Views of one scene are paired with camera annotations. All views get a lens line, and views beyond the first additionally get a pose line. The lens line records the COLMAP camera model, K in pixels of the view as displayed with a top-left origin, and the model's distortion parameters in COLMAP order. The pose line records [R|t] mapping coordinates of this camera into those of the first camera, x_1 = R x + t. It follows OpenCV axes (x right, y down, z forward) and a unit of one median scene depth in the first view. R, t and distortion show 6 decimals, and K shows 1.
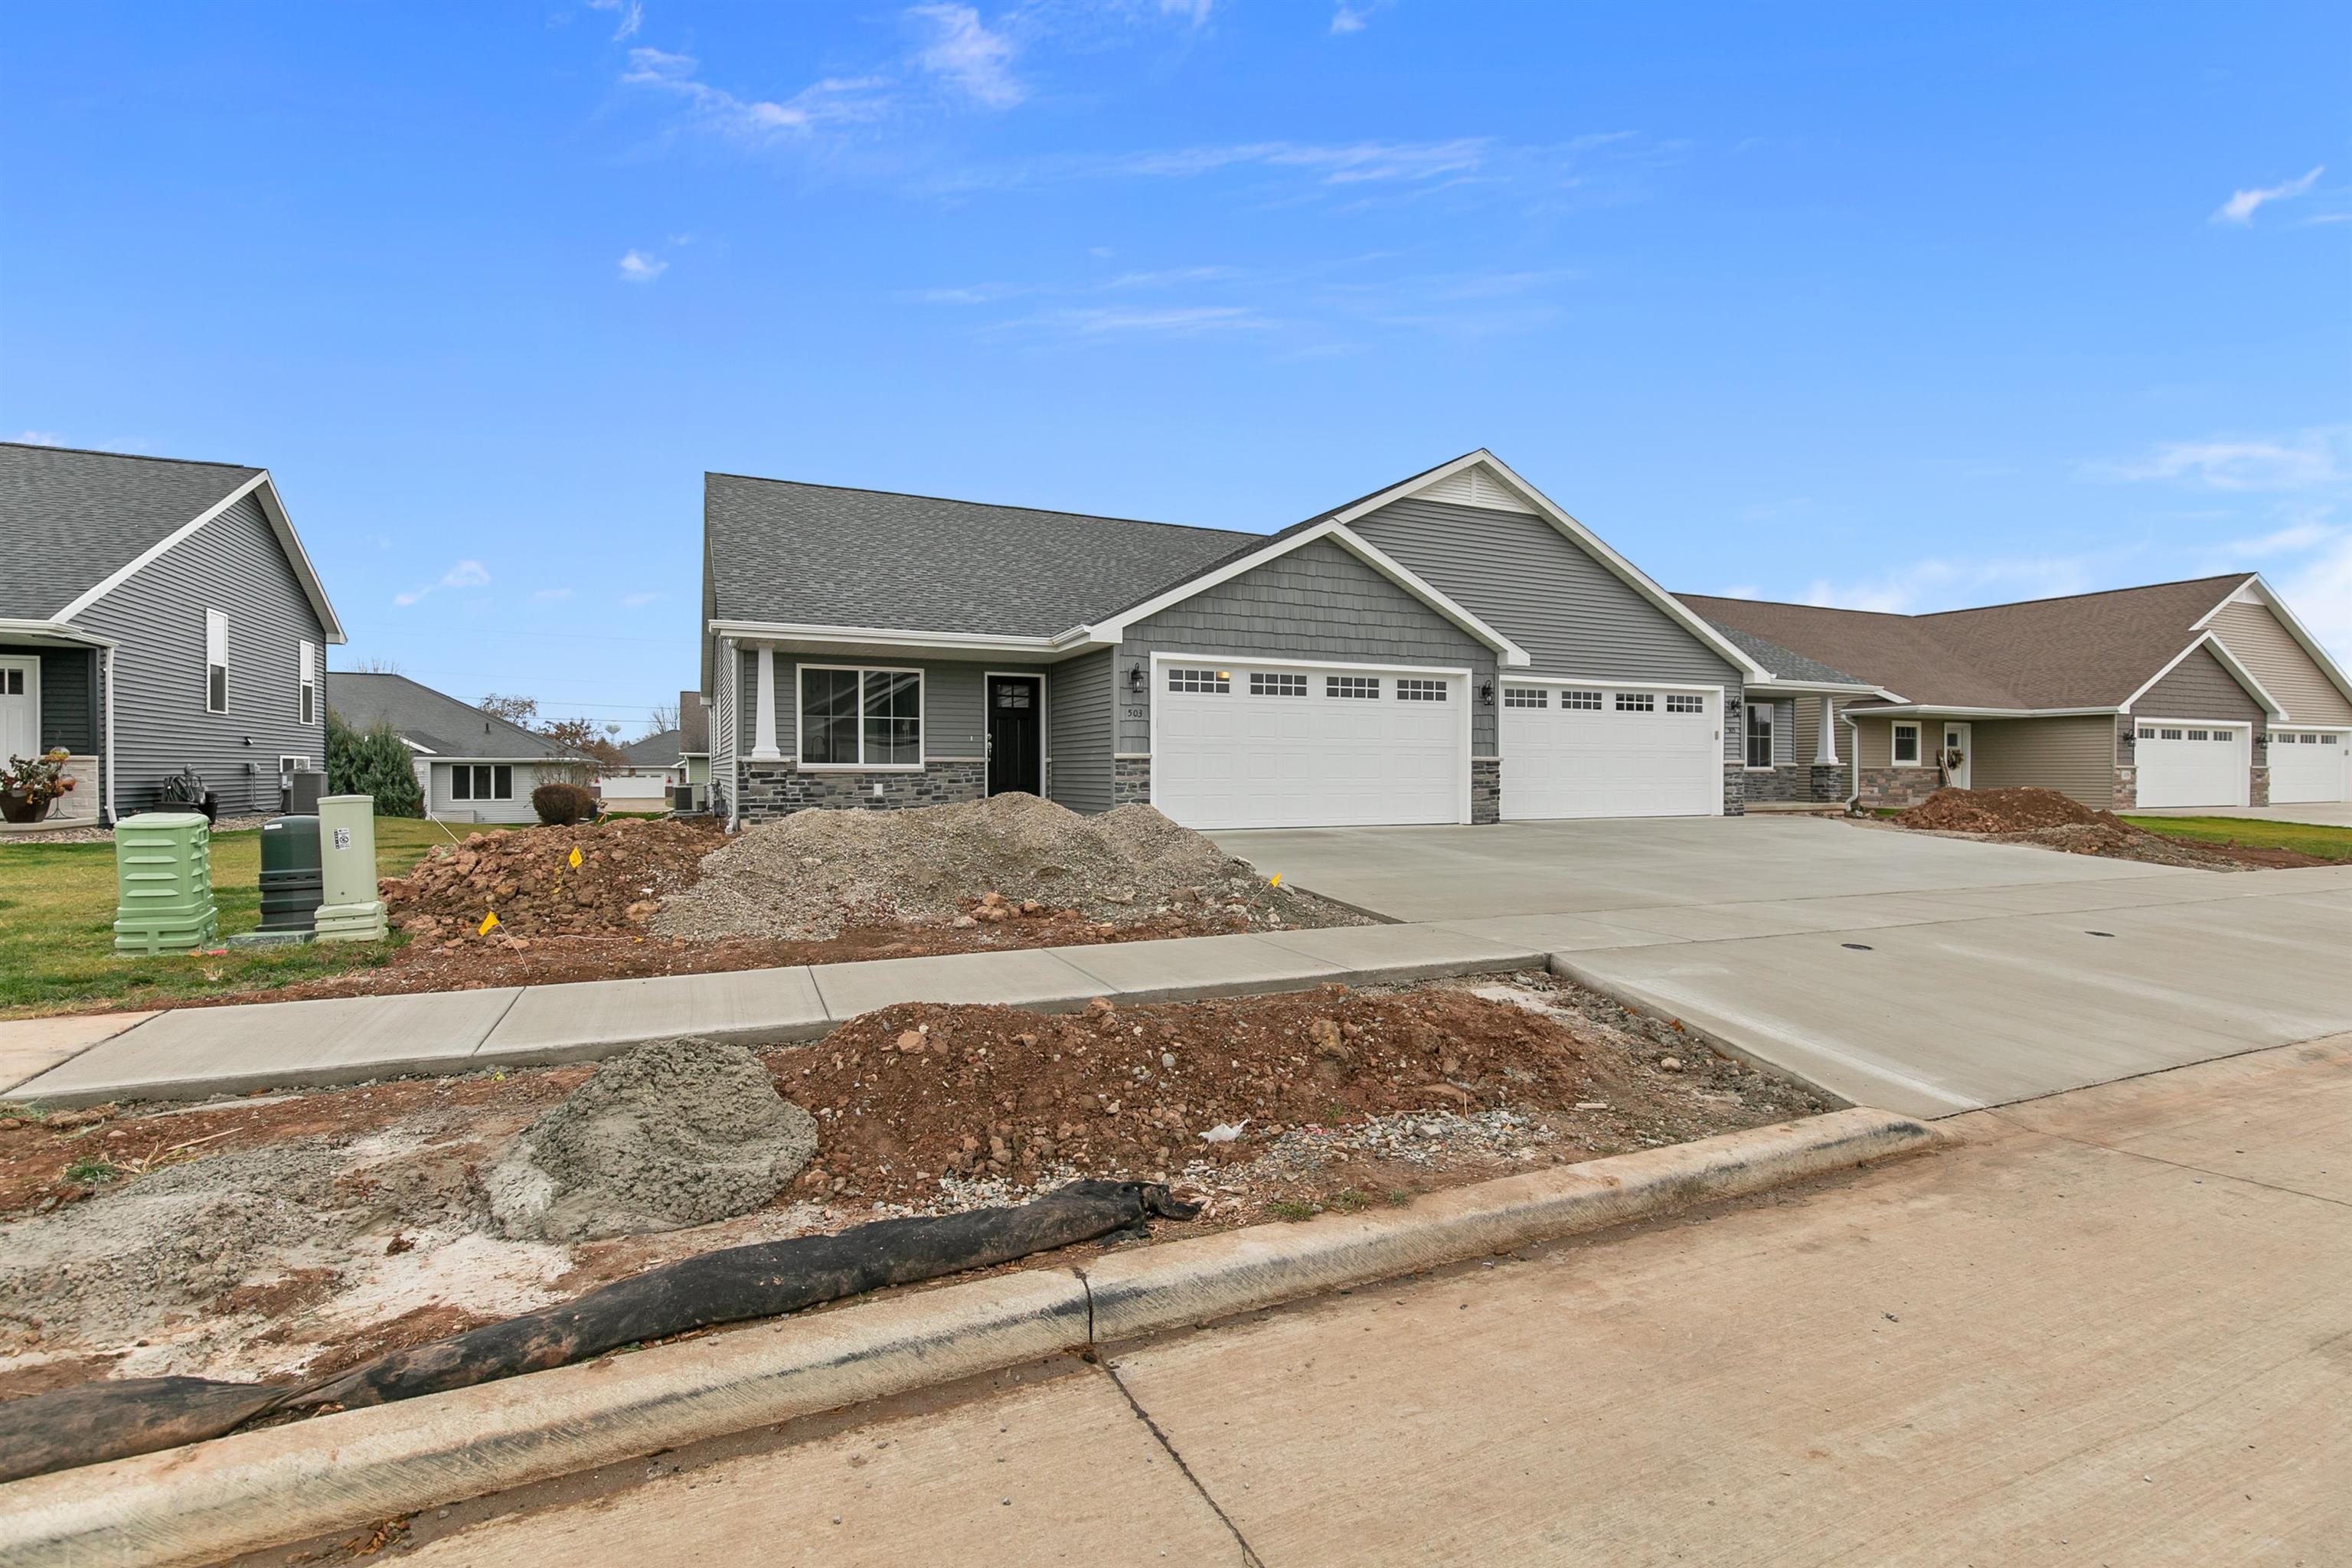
lens RADIAL K [[1073.5, 0, 1172.7], [0, 1073.5, 772.8], [0, 0, 1]] dist [0.004503, 0.001883]
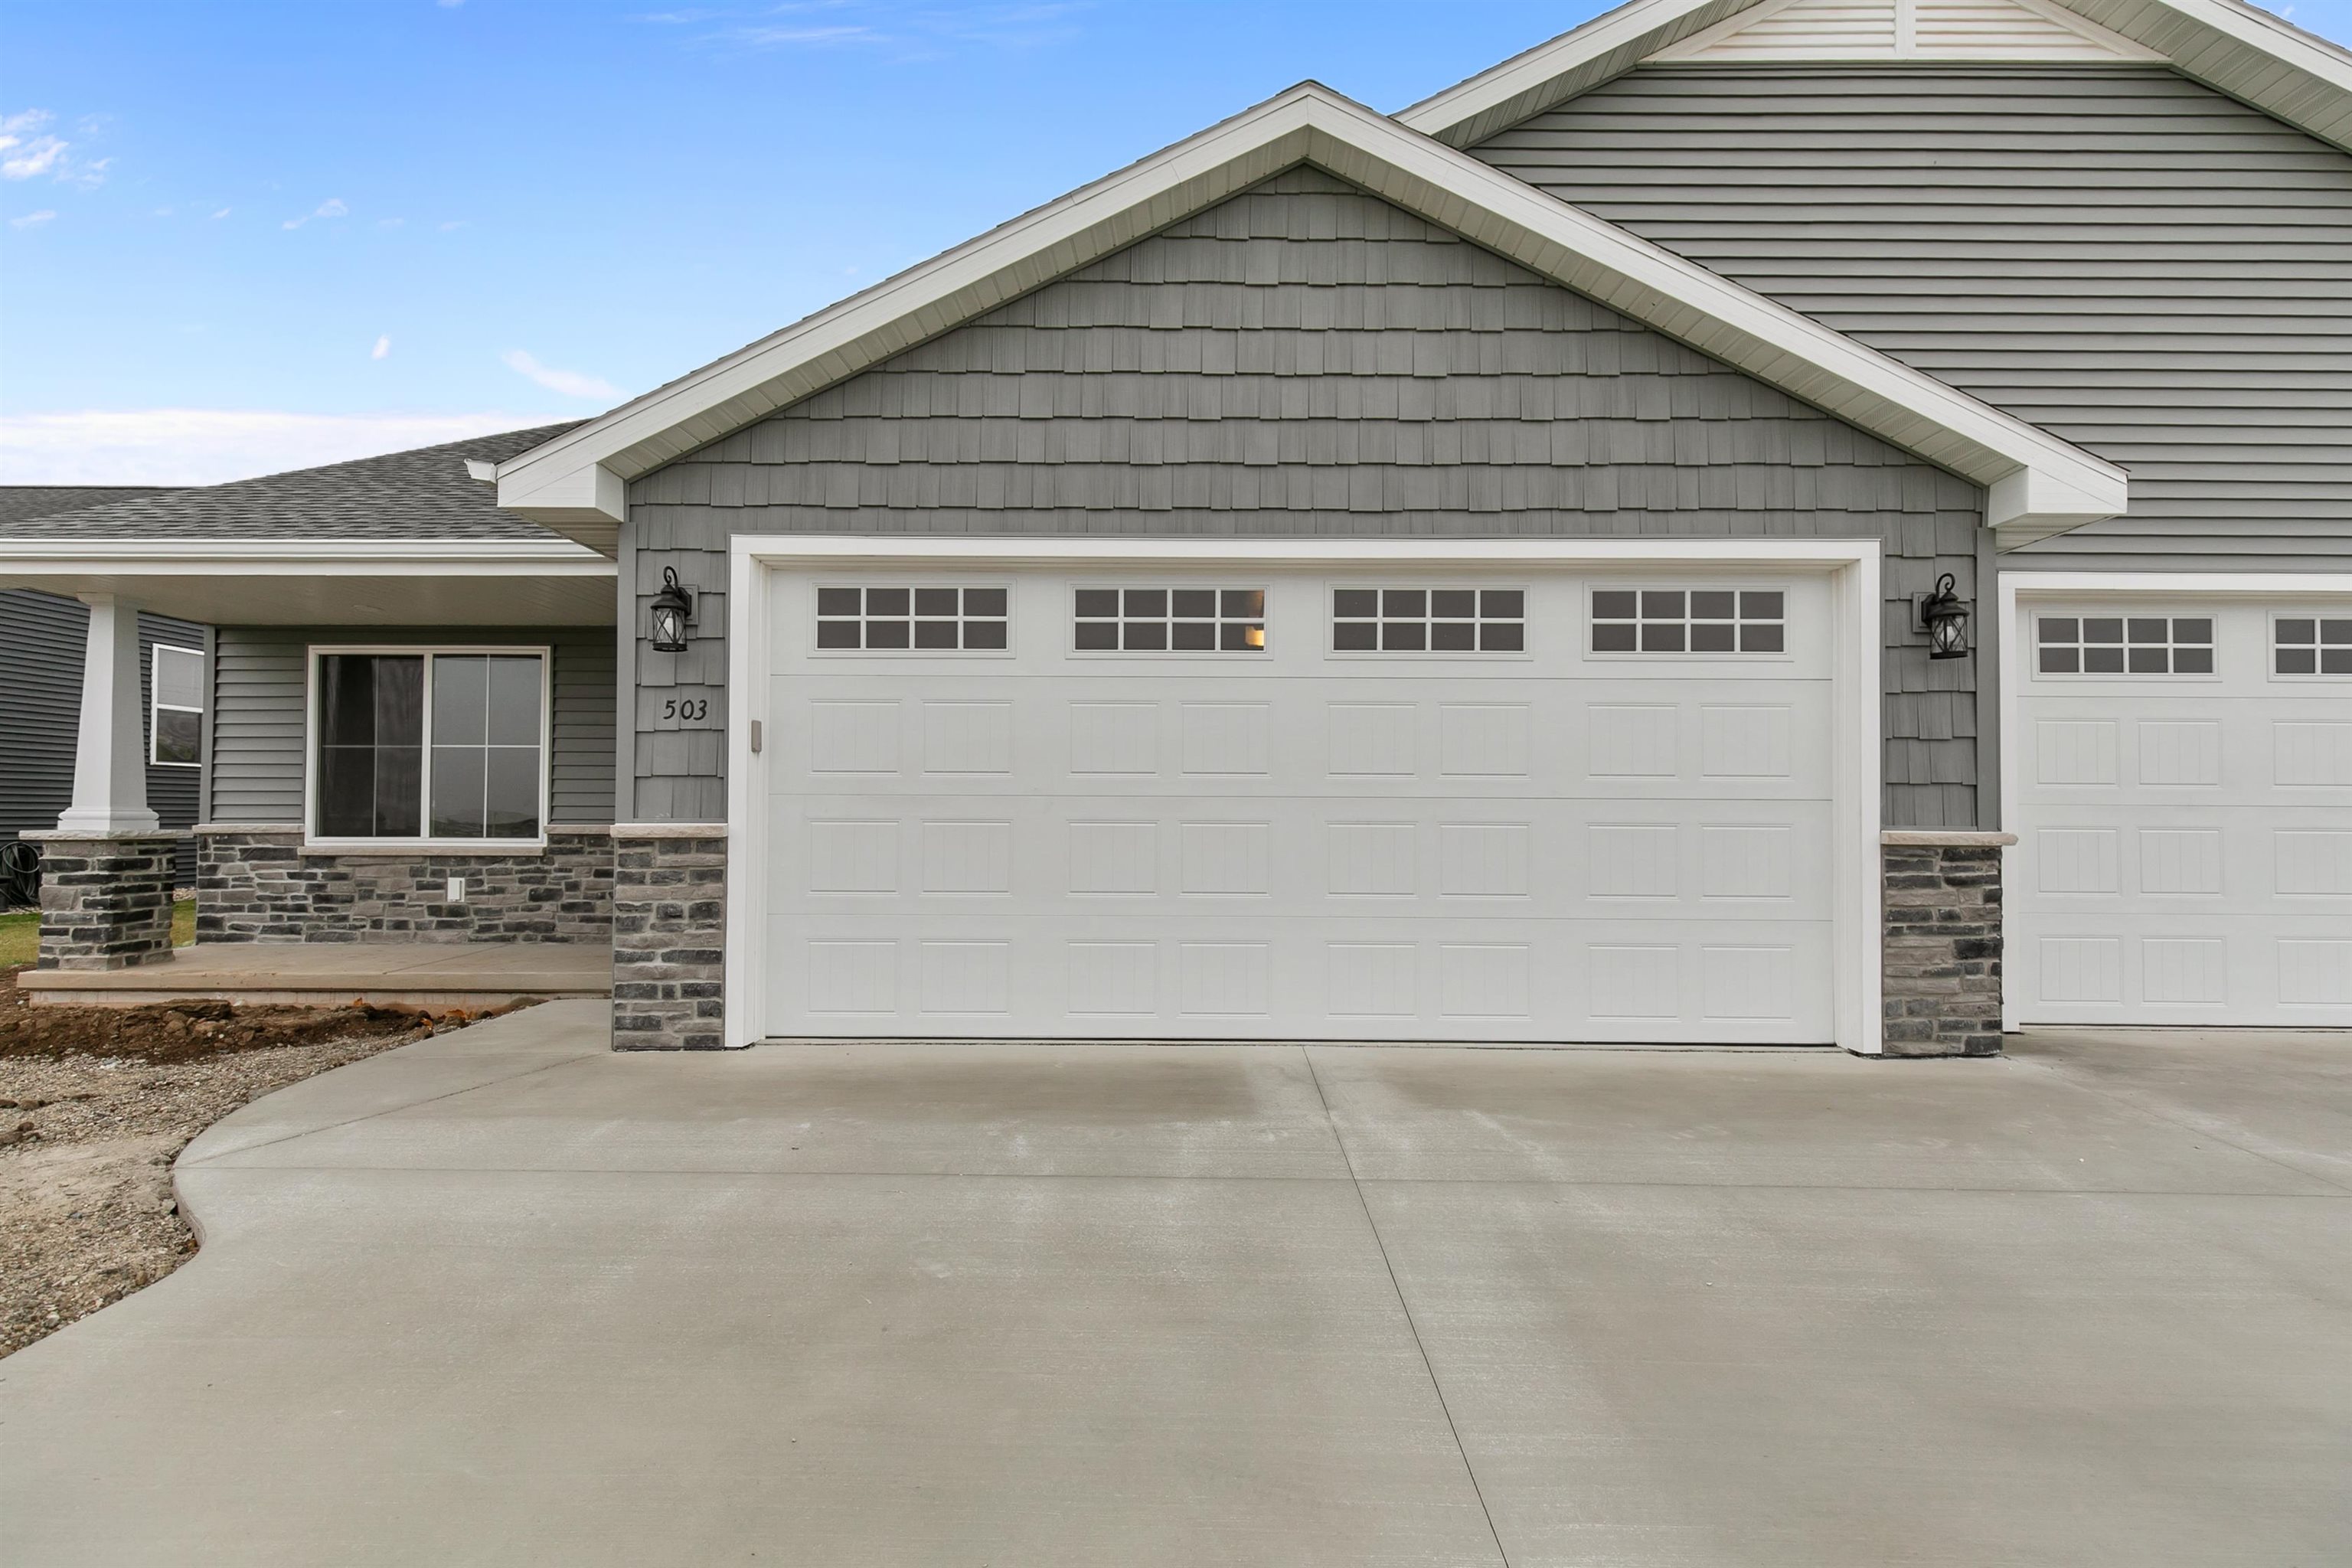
lens RADIAL K [[1073.5, 0, 1180.6], [0, 1073.5, 797.4], [0, 0, 1]] dist [0.004503, 0.001883]
pose [[0.905730, -0.005140, -0.423824, 0.242419], [-0.004651, 0.999746, -0.022064, -0.017656], [0.423830, 0.021955, 0.905476, 0.681271]]
